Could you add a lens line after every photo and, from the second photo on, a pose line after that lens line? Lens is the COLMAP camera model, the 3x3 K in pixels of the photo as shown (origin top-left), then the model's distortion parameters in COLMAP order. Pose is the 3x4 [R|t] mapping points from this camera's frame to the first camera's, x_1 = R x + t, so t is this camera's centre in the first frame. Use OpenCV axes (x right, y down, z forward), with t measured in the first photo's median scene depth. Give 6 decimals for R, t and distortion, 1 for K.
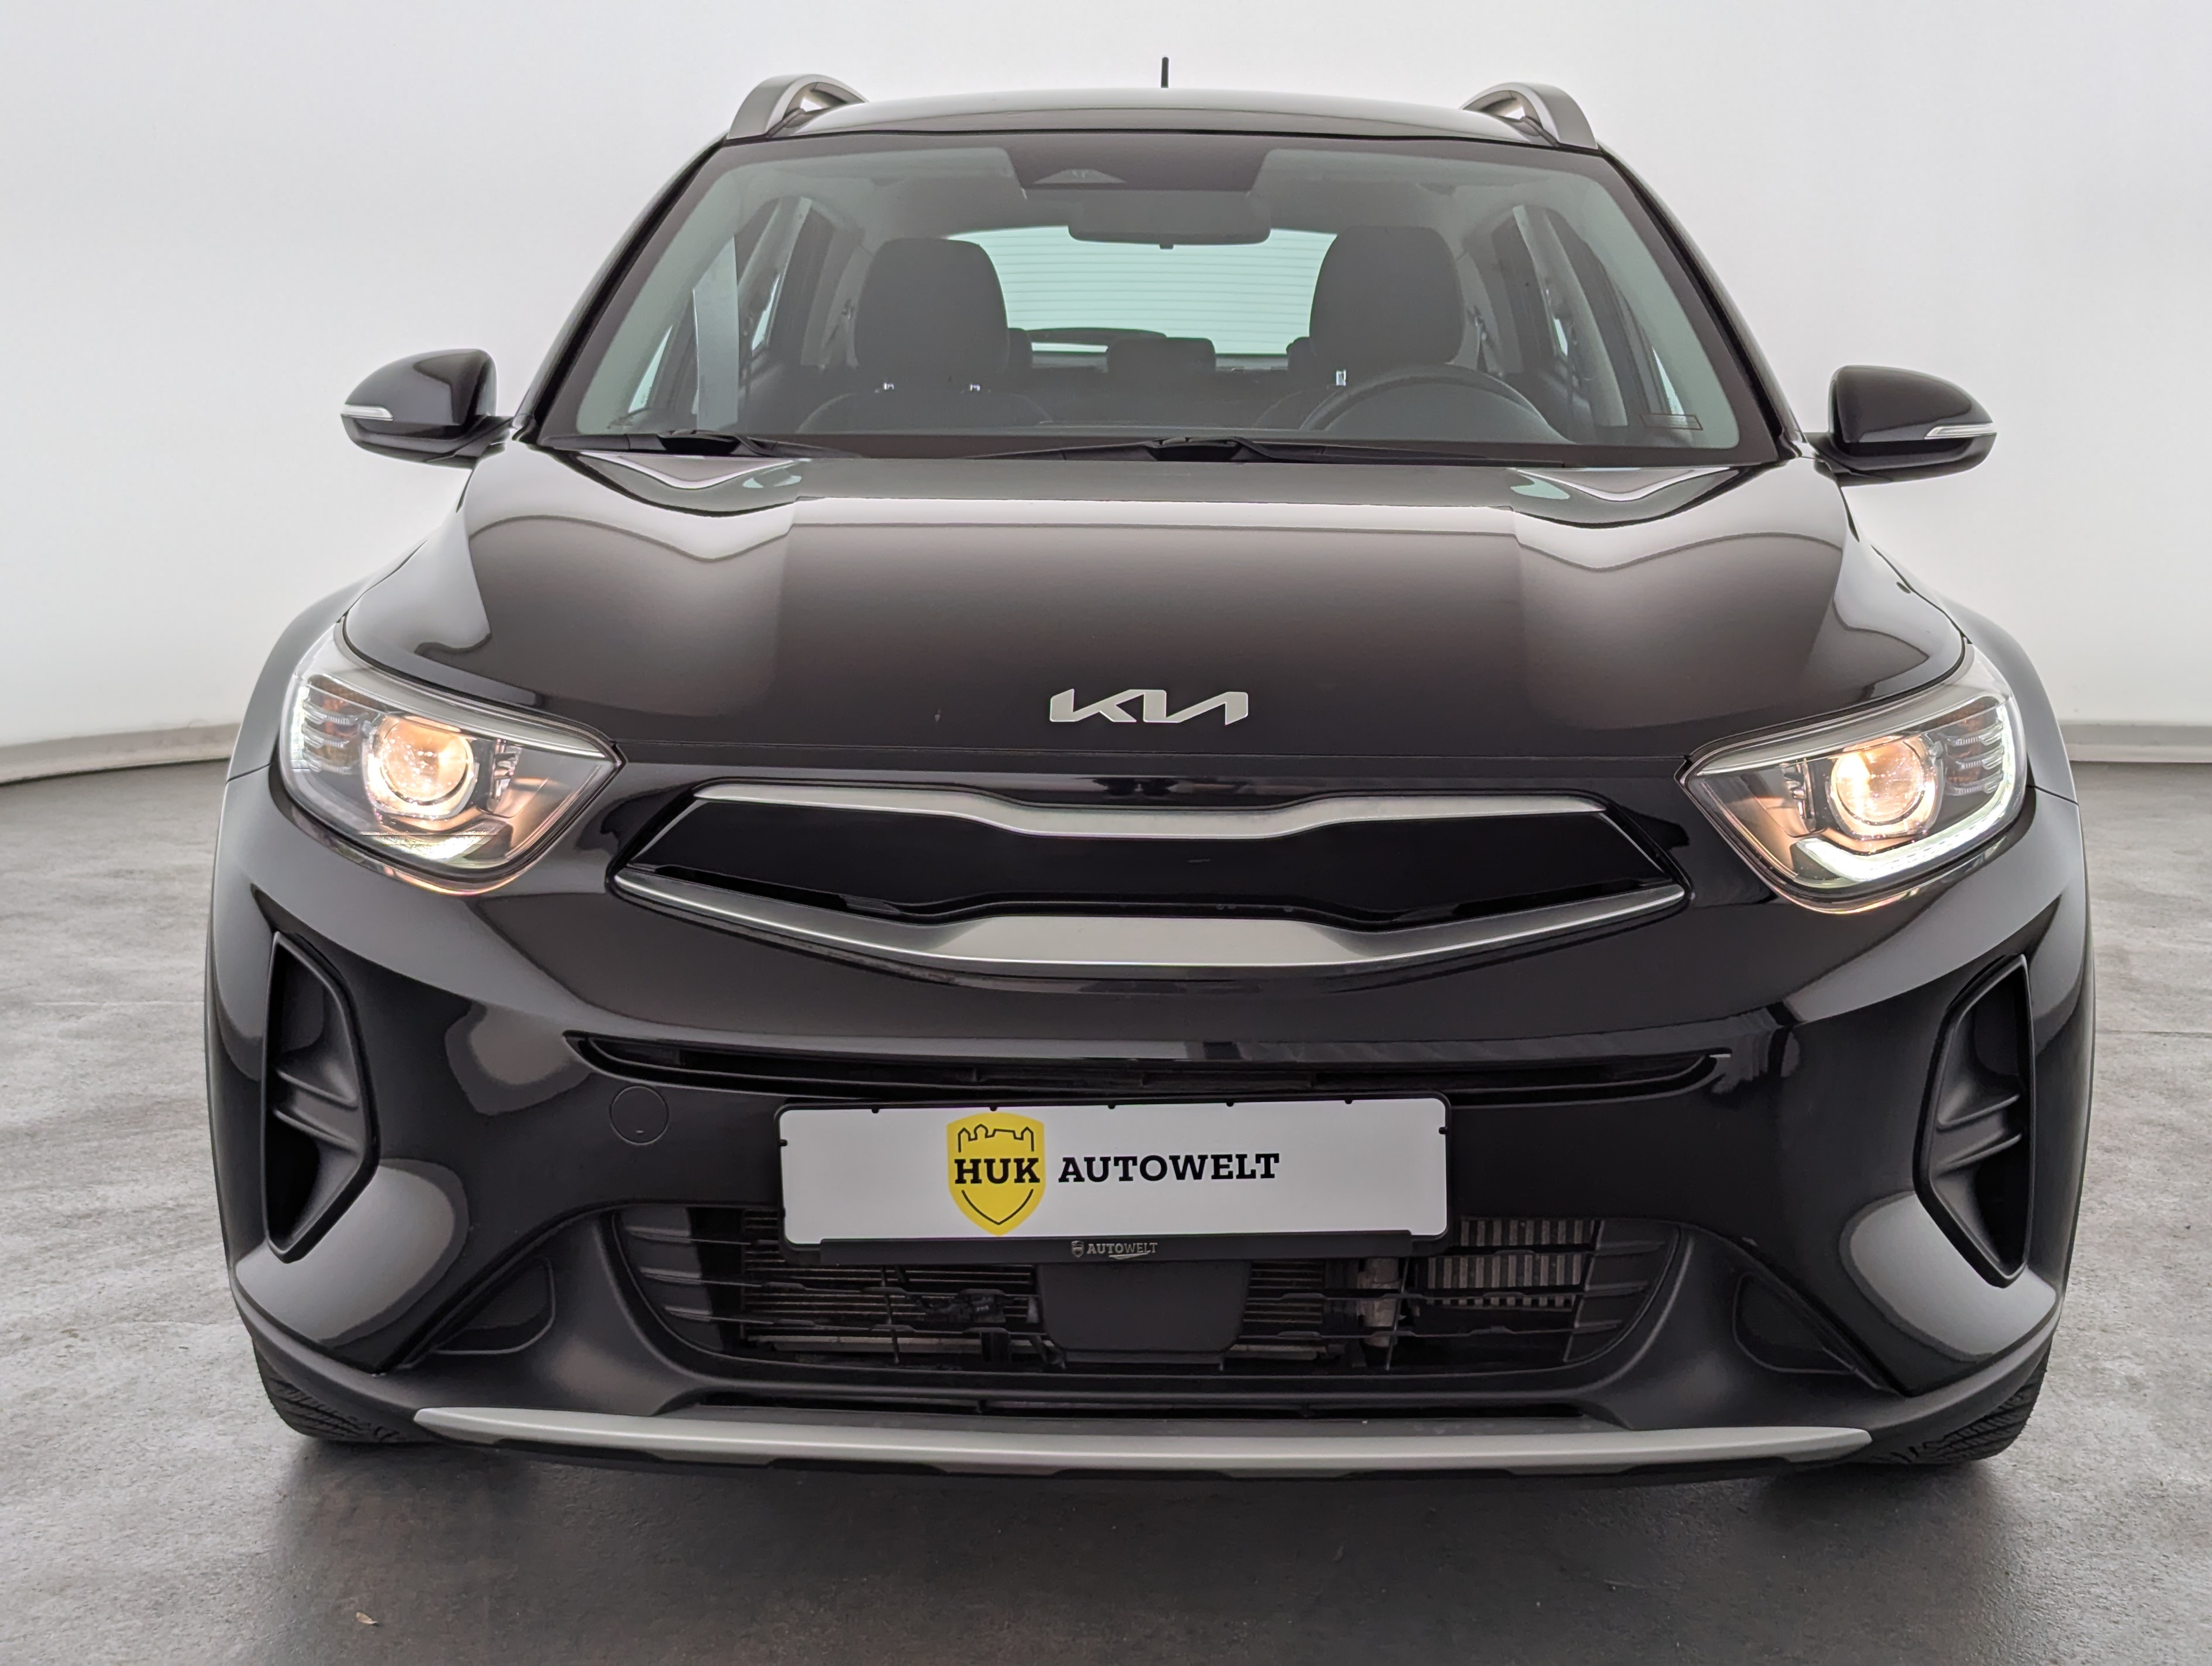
lens RADIAL K [[3078.5, 0, 1106.0], [0, 3078.5, 833.0], [0, 0, 1]] dist [0.026364, -0.051047]
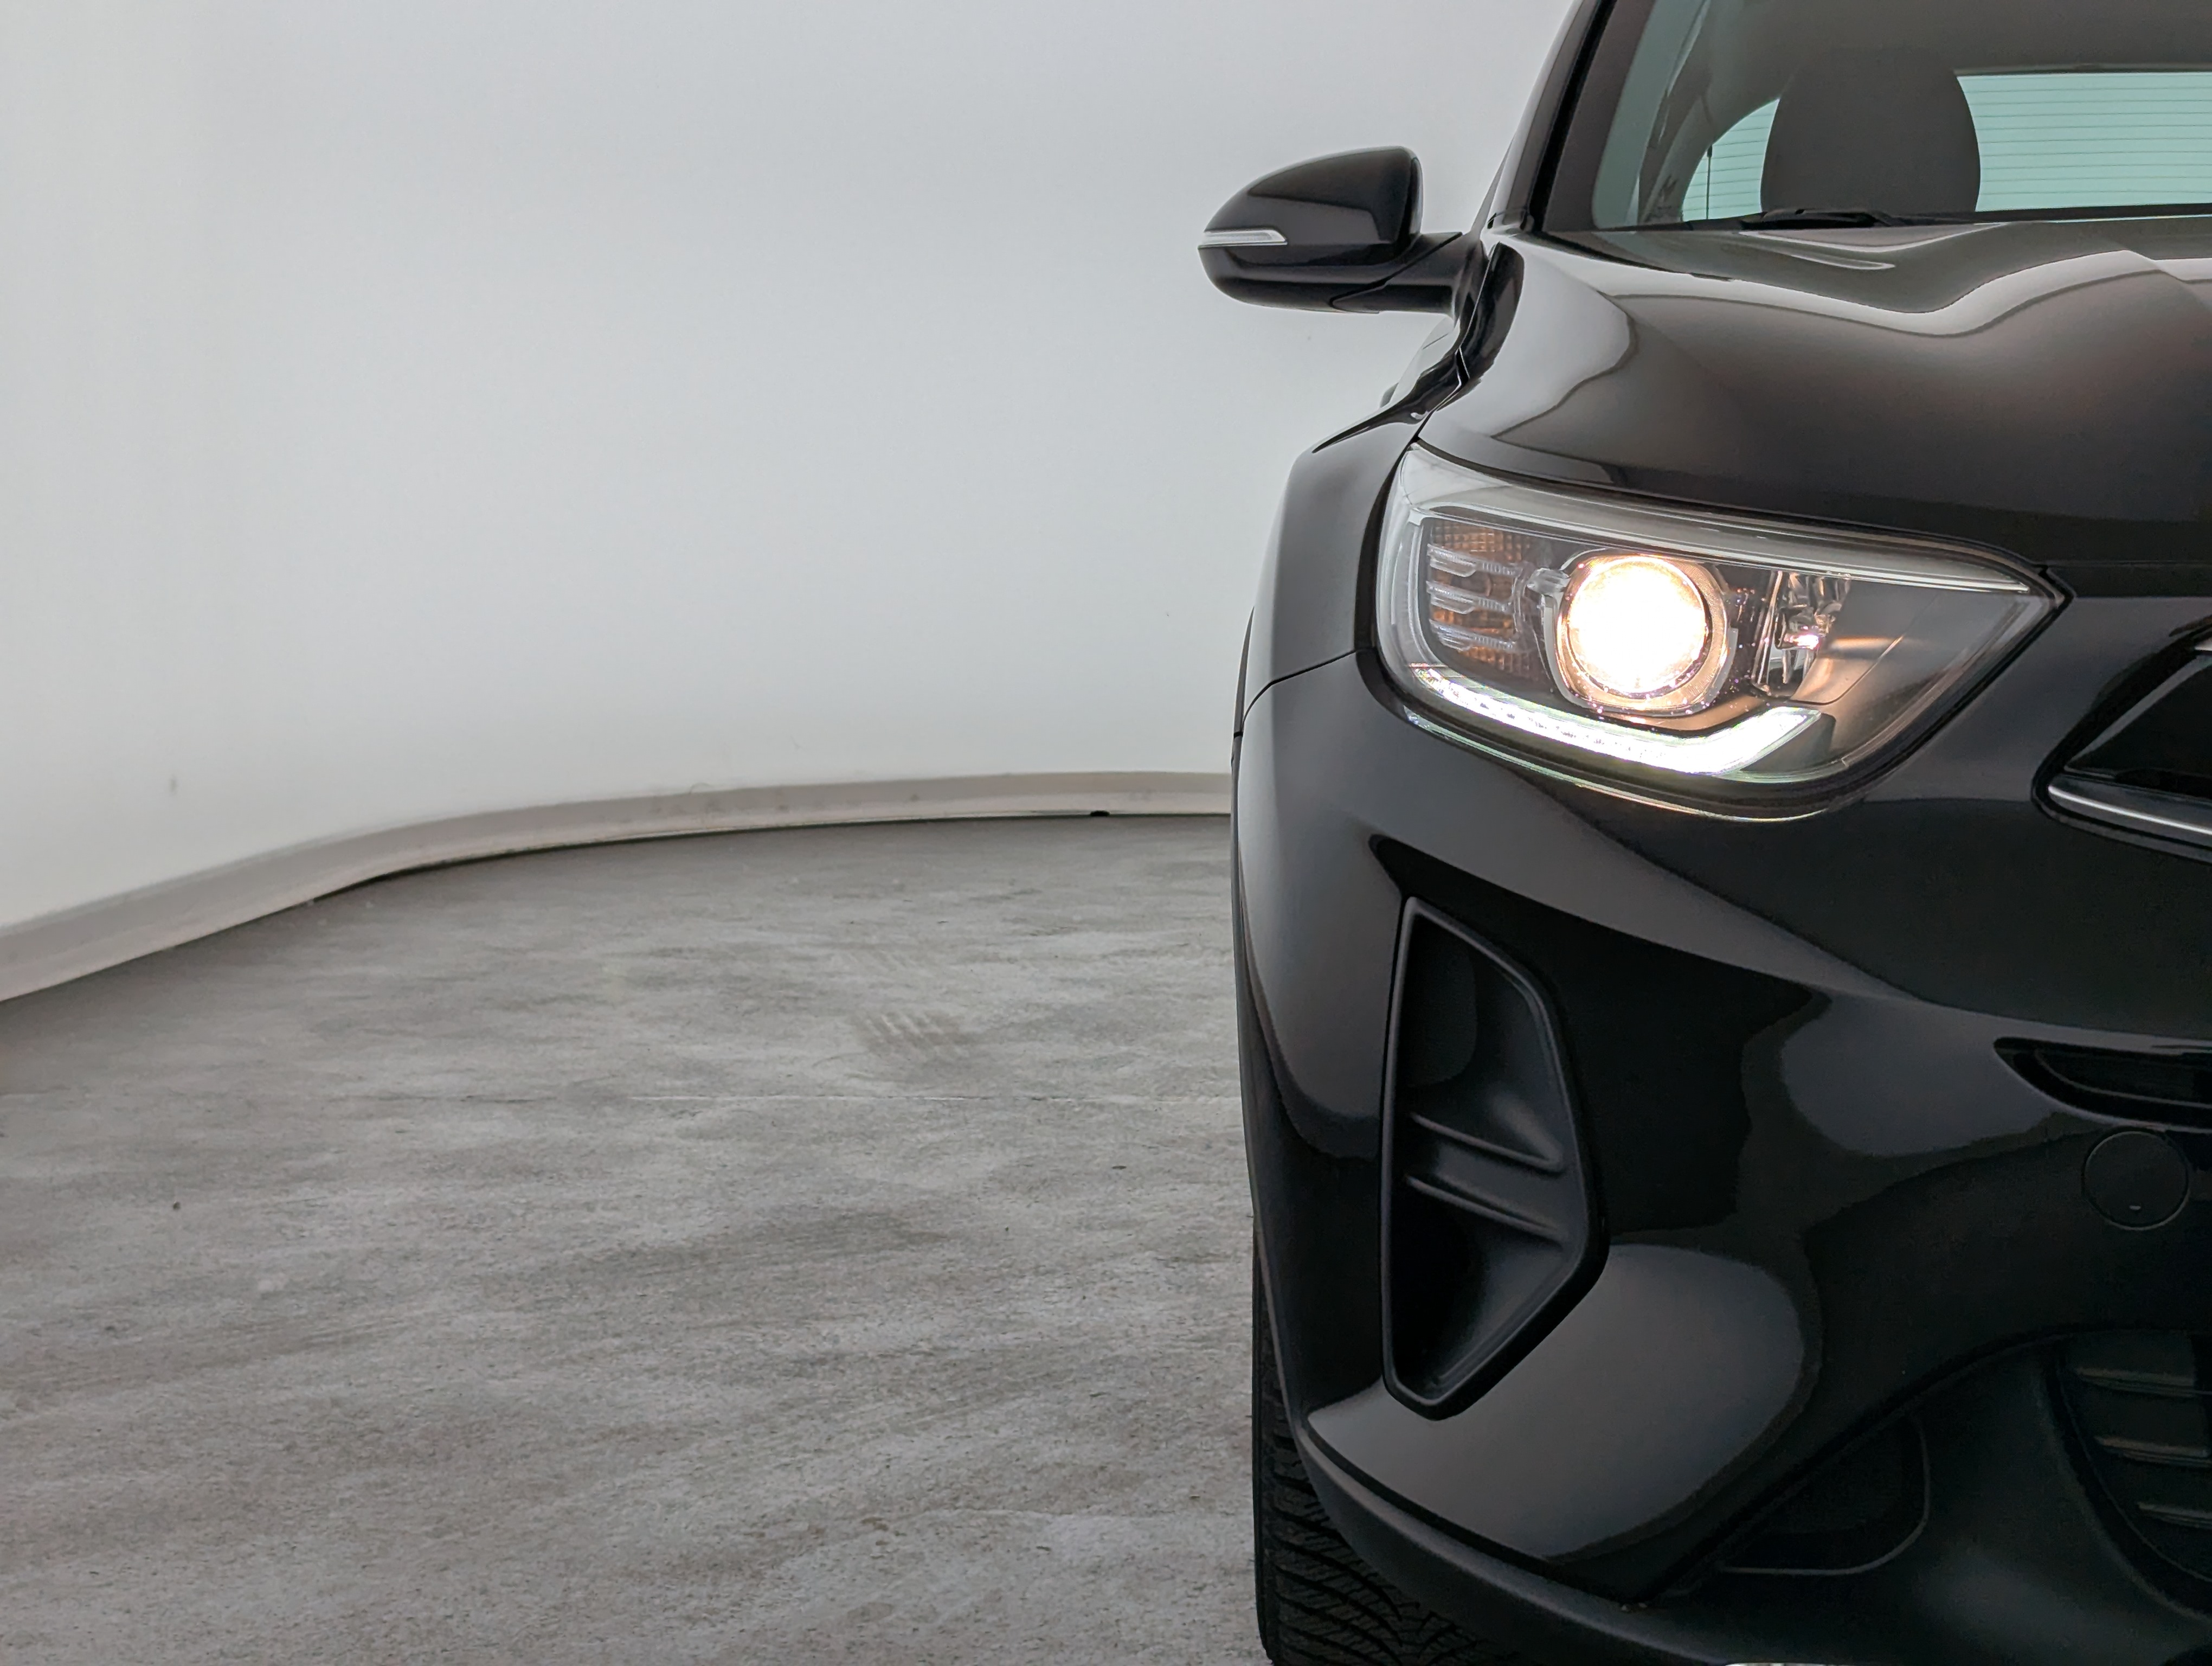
lens RADIAL K [[3544.5, 0, 1106.0], [0, 3544.5, 833.0], [0, 0, 1]] dist [0.354232, -1.925513]
pose [[0.990411, -0.006774, -0.137985, -0.227869], [0.002016, 0.999400, -0.034591, 0.043908], [0.138137, 0.033981, 0.989830, 0.256451]]
